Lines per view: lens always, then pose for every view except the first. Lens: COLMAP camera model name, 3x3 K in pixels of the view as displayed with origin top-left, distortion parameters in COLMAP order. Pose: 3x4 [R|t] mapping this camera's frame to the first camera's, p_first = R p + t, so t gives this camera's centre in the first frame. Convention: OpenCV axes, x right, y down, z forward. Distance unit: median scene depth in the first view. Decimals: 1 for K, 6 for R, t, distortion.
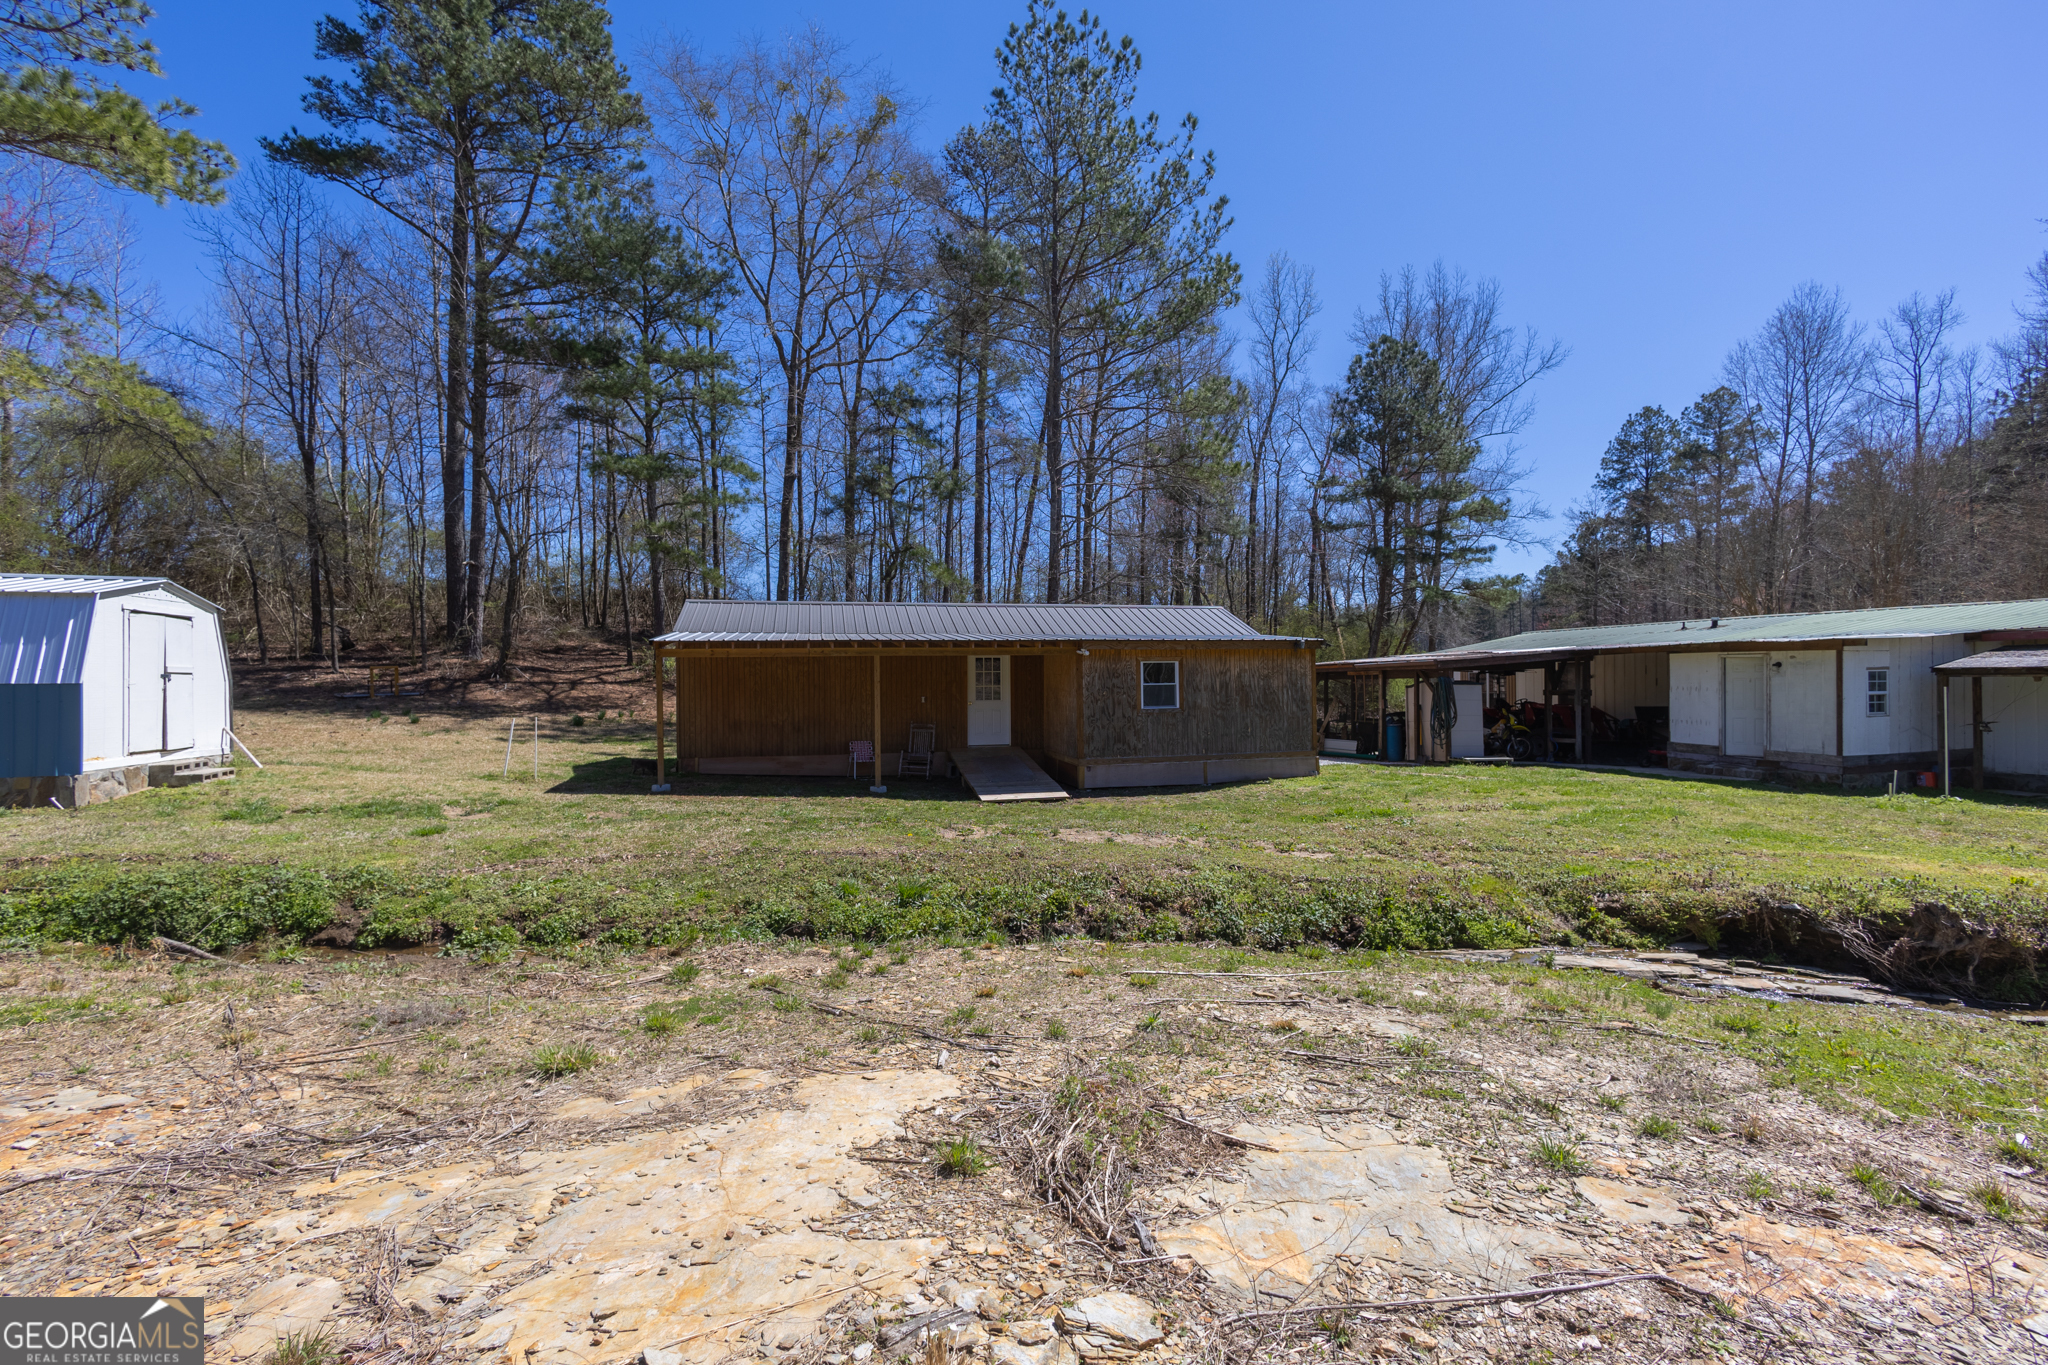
lens RADIAL K [[872.4, 0, 1033.3], [0, 872.4, 684.7], [0, 0, 1]] dist [-0.003385, -0.000323]
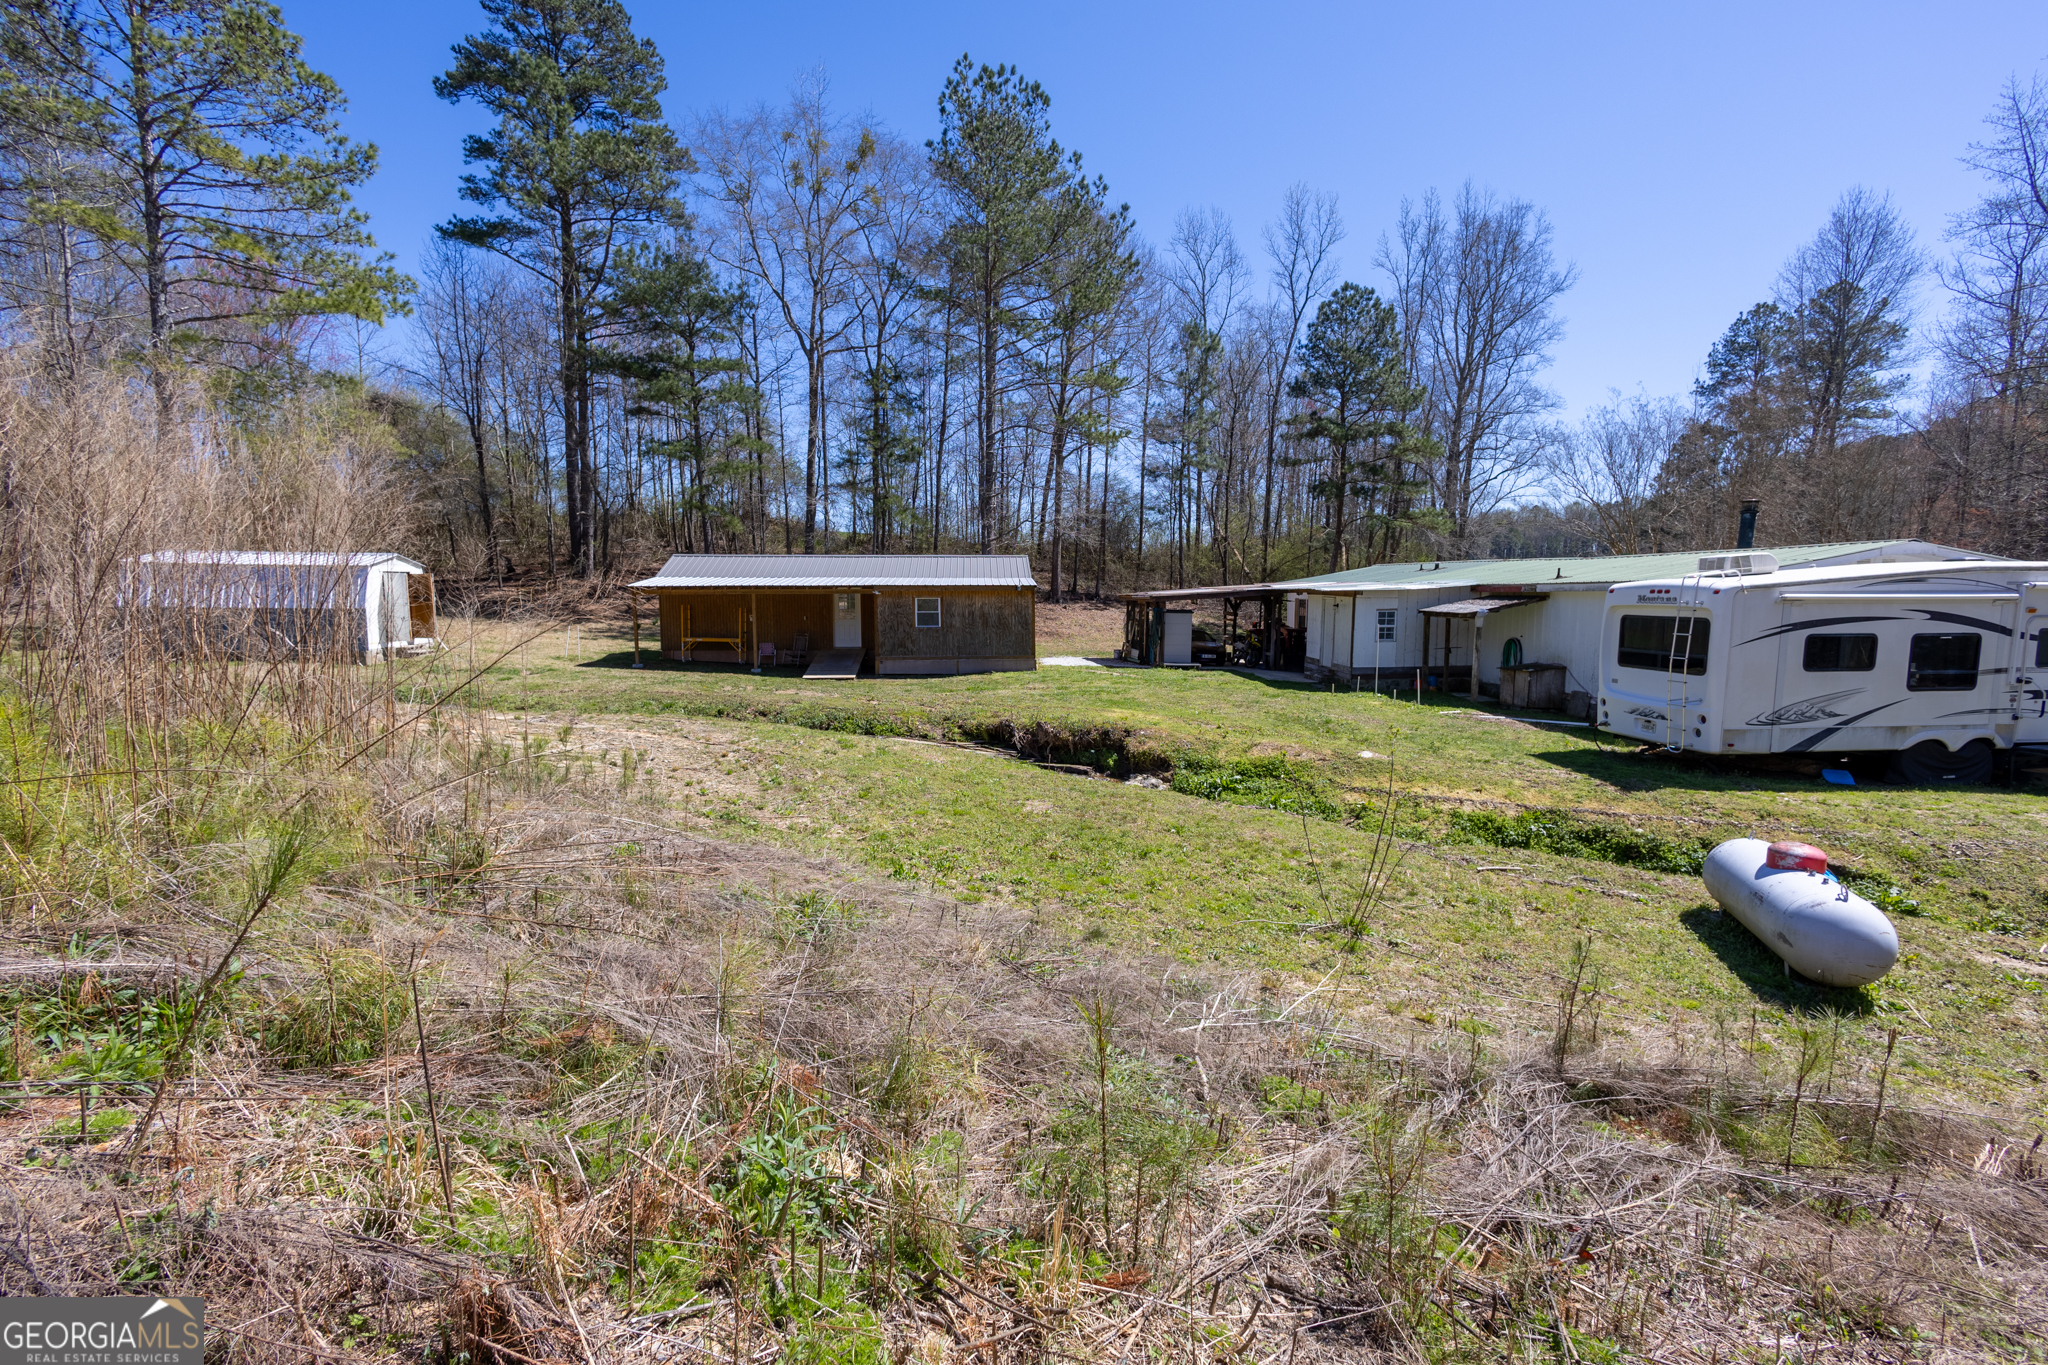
lens RADIAL K [[872.4, 0, 1014.6], [0, 872.4, 683.4], [0, 0, 1]] dist [-0.003385, -0.000323]
pose [[0.983494, 0.030993, -0.178266, 0.345004], [-0.011510, 0.993941, 0.109306, -0.027552], [0.180573, -0.105450, 0.977892, -0.330104]]
